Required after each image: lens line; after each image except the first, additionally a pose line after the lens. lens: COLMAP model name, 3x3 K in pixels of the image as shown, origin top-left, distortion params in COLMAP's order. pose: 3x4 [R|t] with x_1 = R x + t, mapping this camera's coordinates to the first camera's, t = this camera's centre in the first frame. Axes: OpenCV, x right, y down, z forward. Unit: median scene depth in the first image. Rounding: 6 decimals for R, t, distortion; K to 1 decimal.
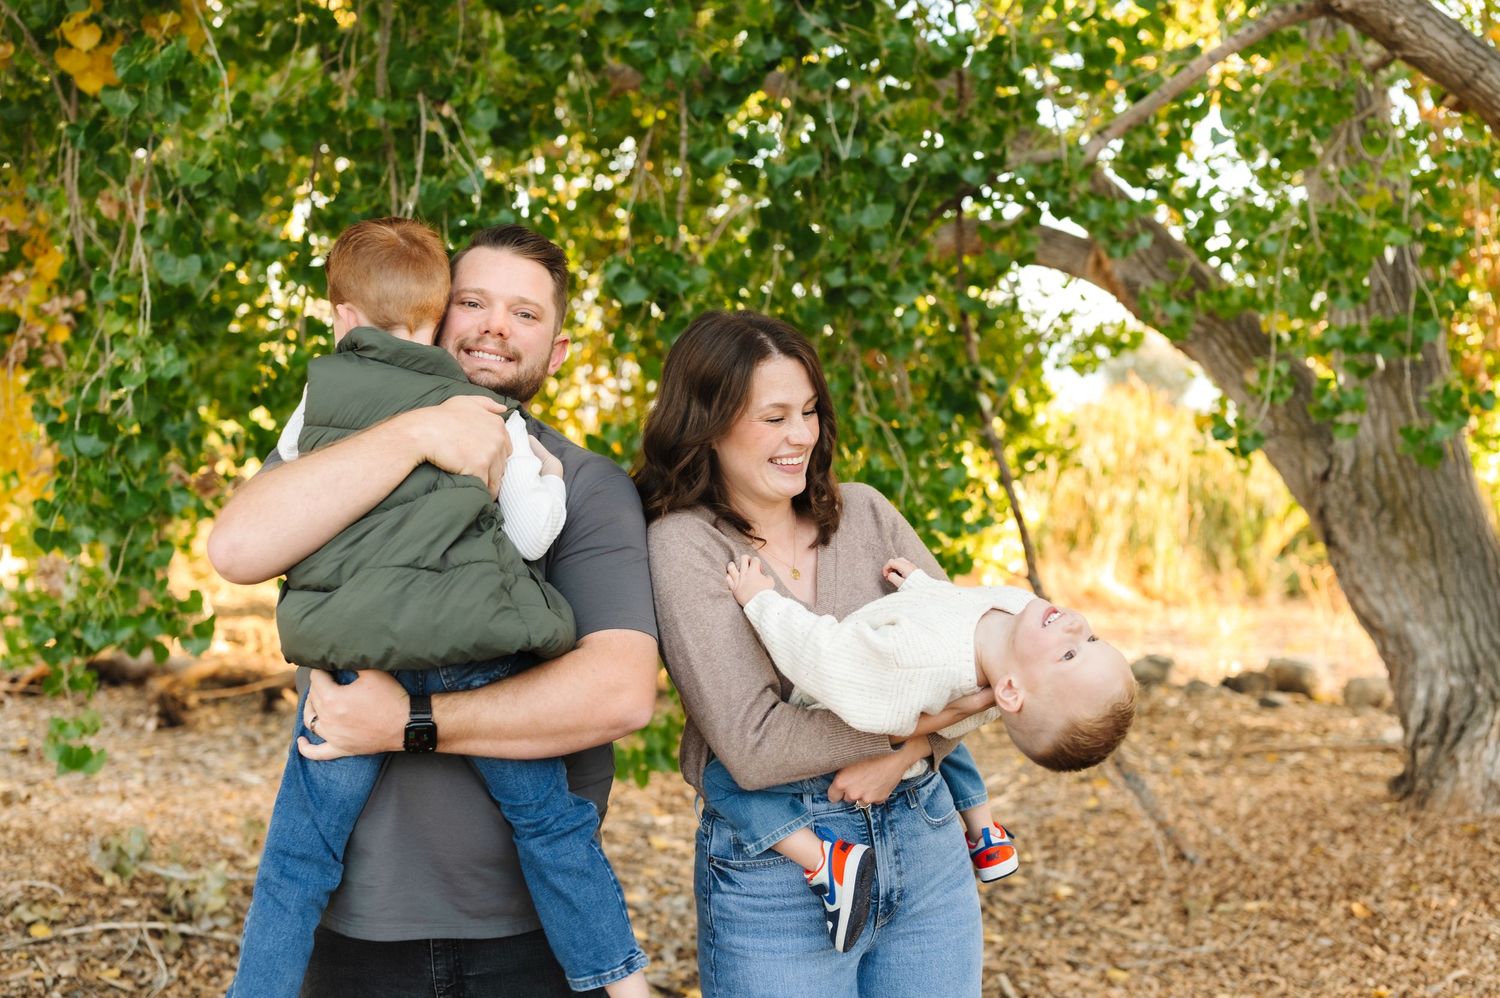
lens RADIAL K [[1538.5, 0, 754.5], [0, 1538.5, 490.0], [0, 0, 1]] dist [-0.104696, 0.000000]
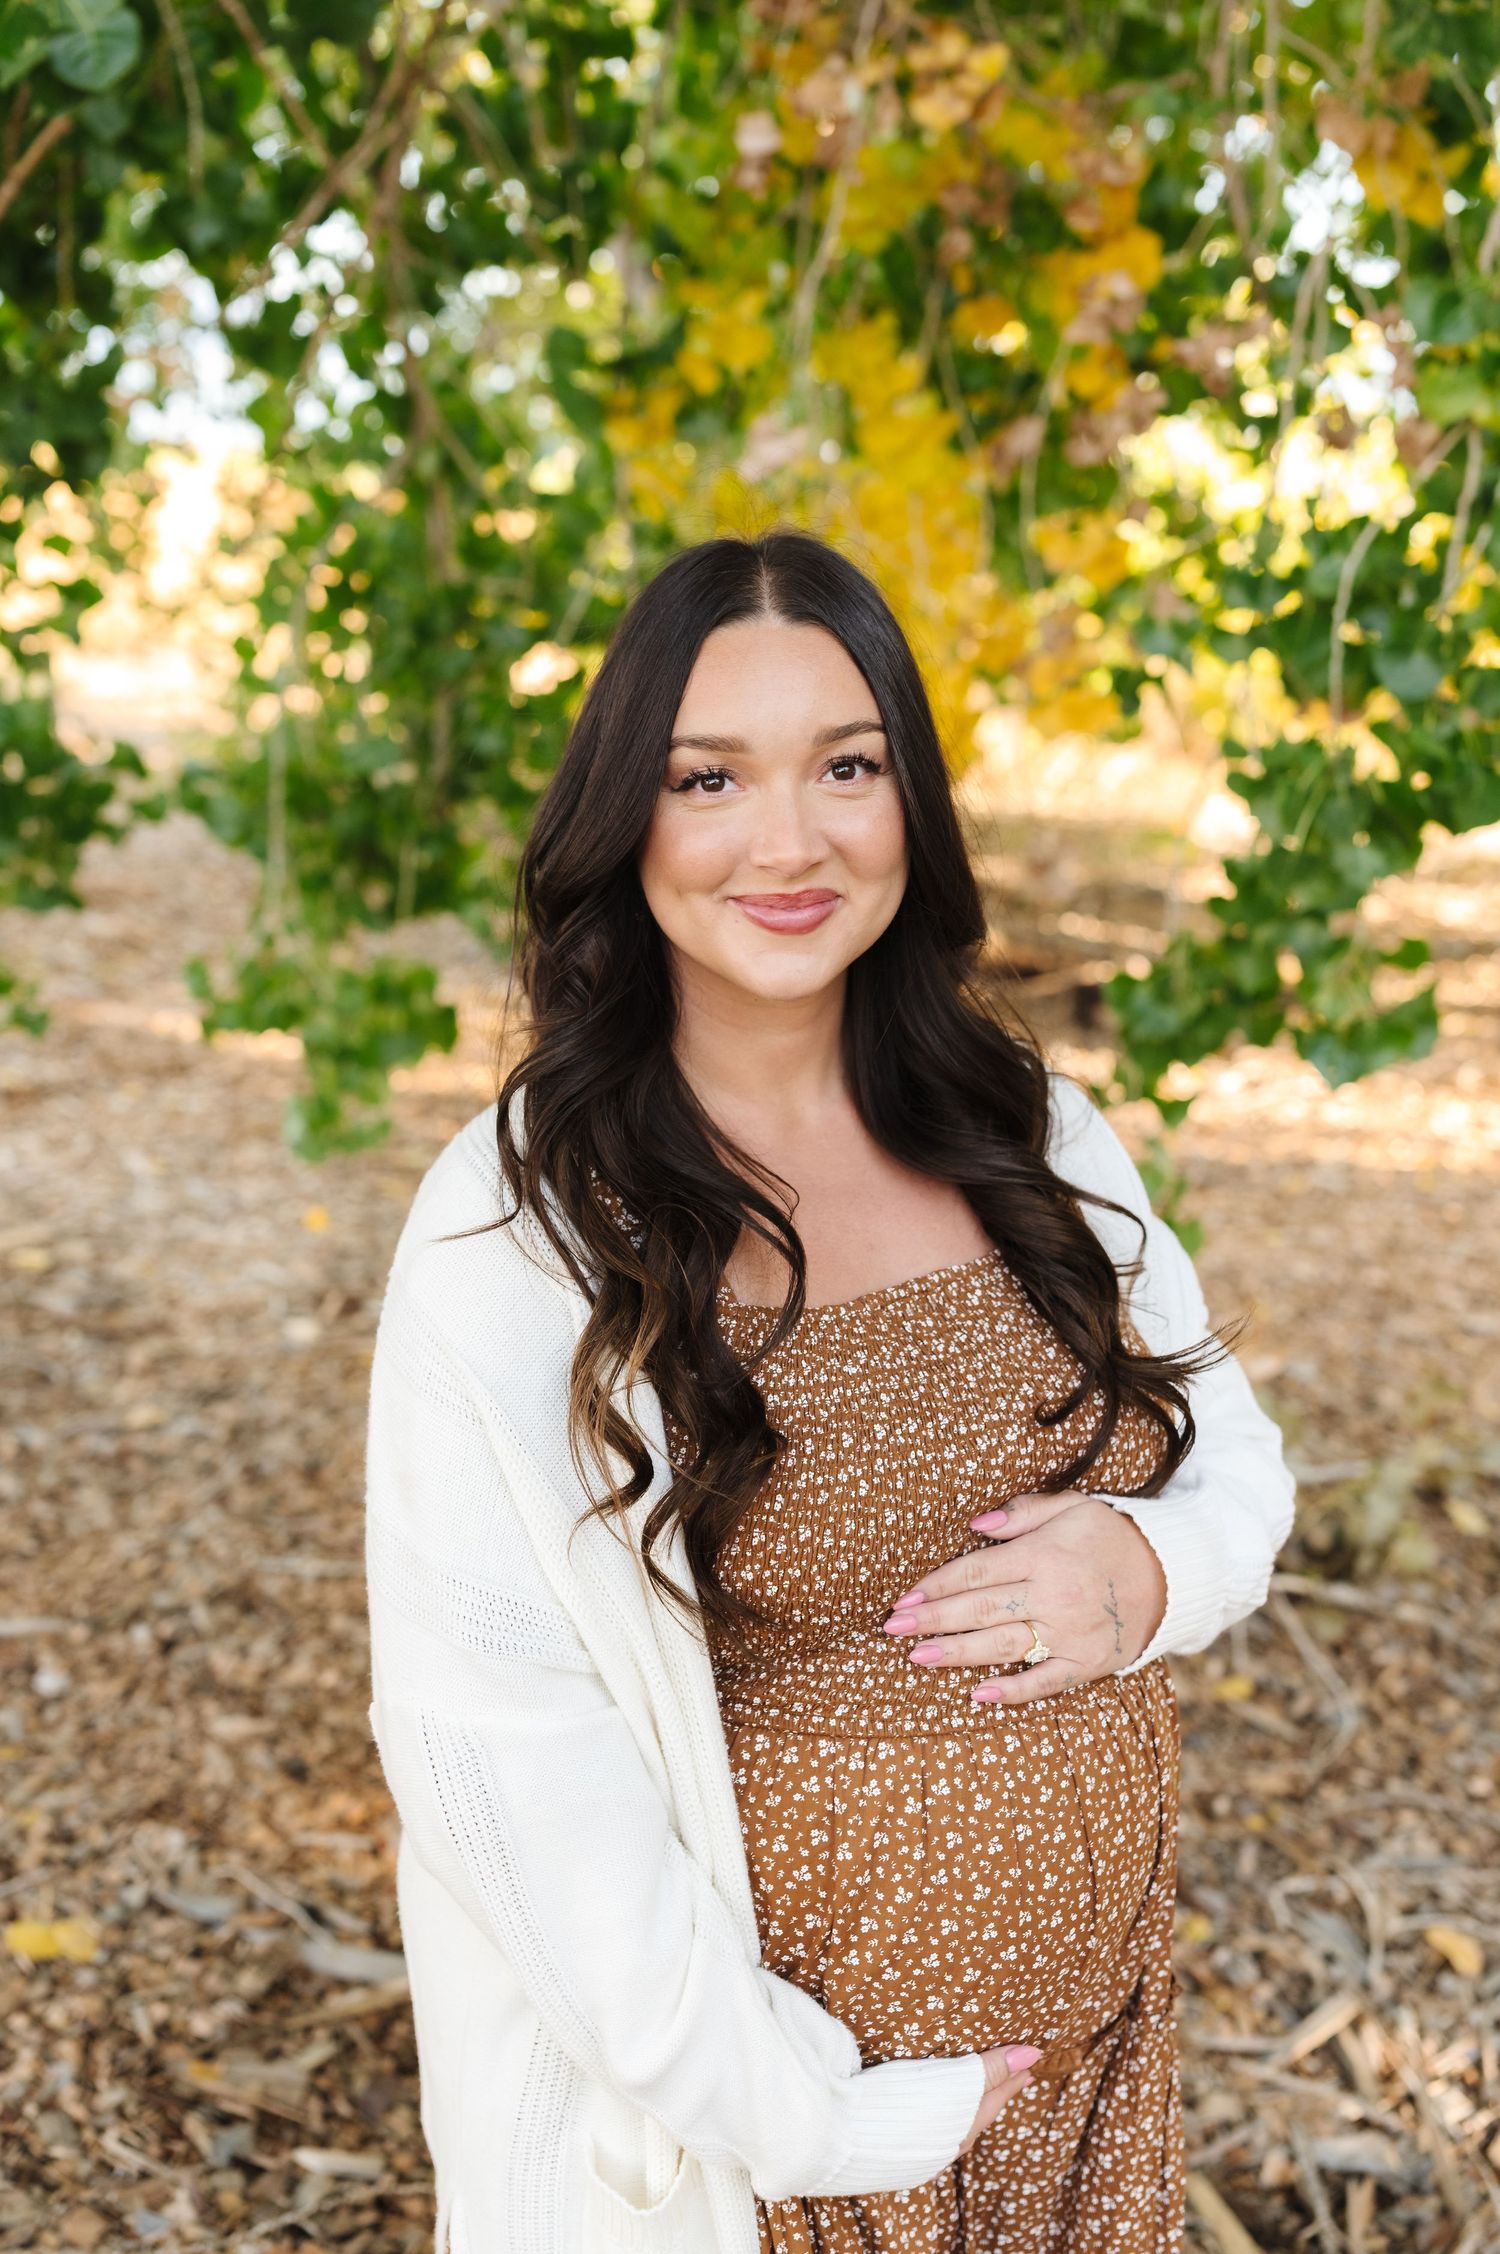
lens RADIAL K [[2311.9, 0, 723.0], [0, 2311.9, 972.5], [0, 0, 1]] dist [-0.104696, 0.000000]
pose [[0.941526, 0.085825, -0.325826, -0.292350], [-0.032323, 0.985562, 0.166200, -0.033455], [0.335386, -0.145950, 0.930707, 0.202210]]
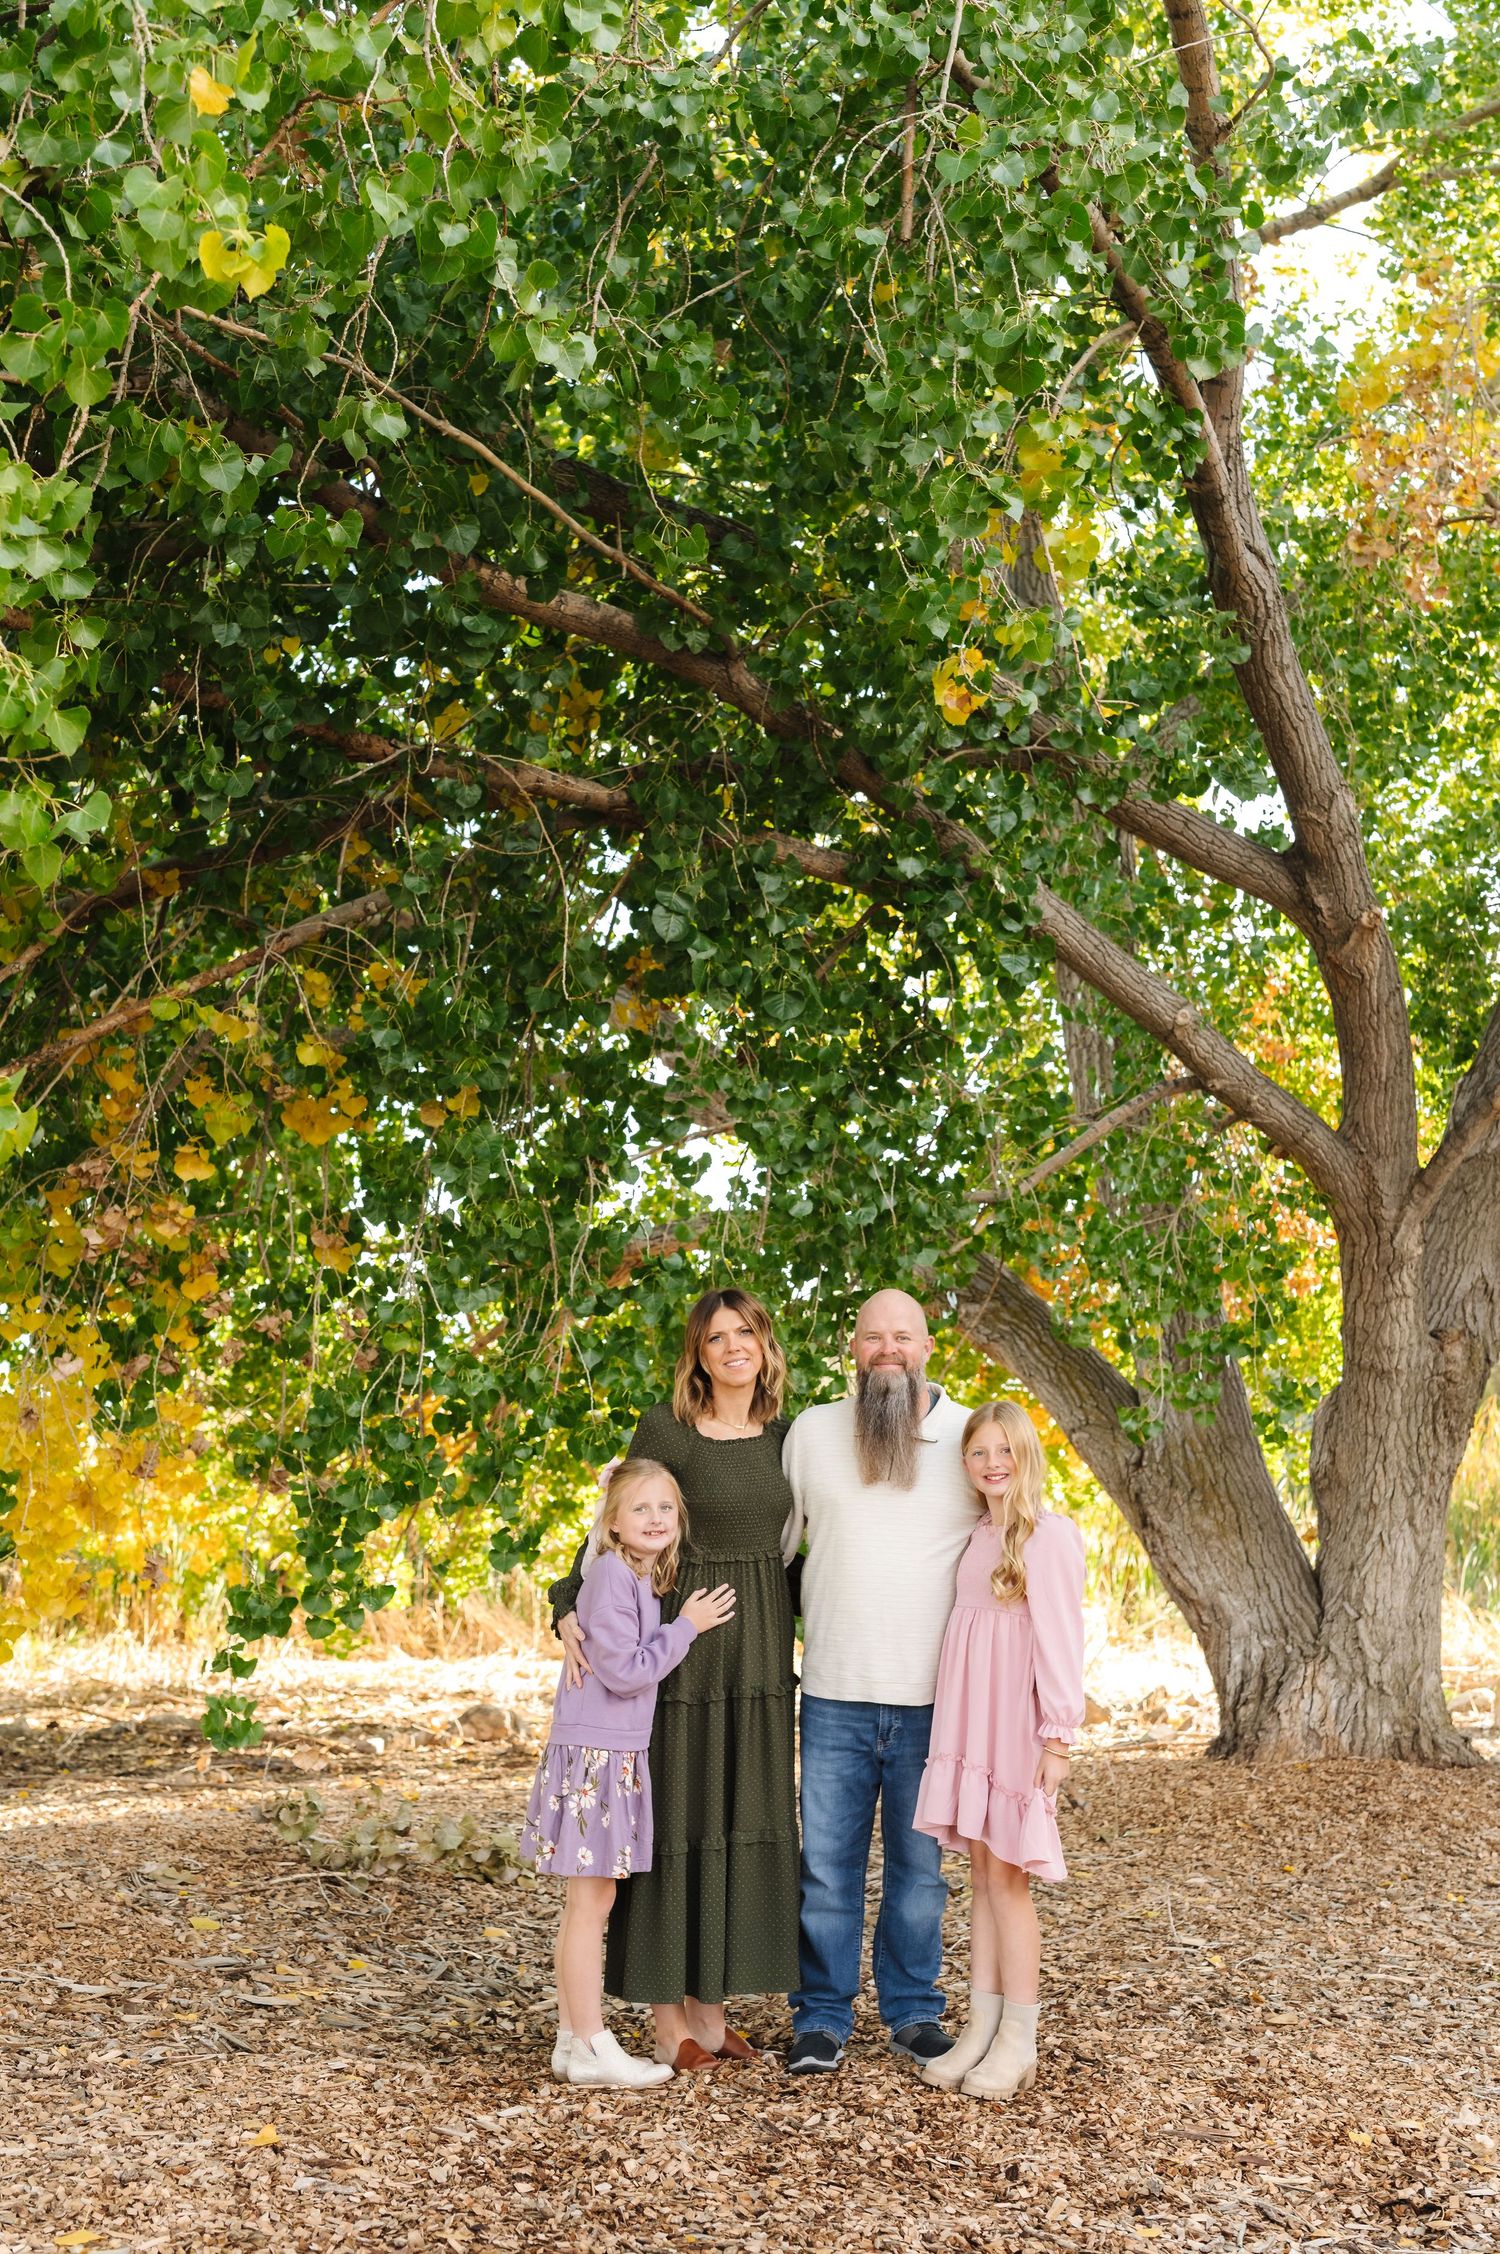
lens RADIAL K [[2311.9, 0, 733.4], [0, 2311.9, 1139.8], [0, 0, 1]] dist [-0.104696, 0.000000]
pose [[0.947267, 0.025328, 0.319444, -0.563821], [0.028912, 0.986050, -0.163917, 0.031669], [-0.319140, 0.164509, 0.933320, -0.635691]]
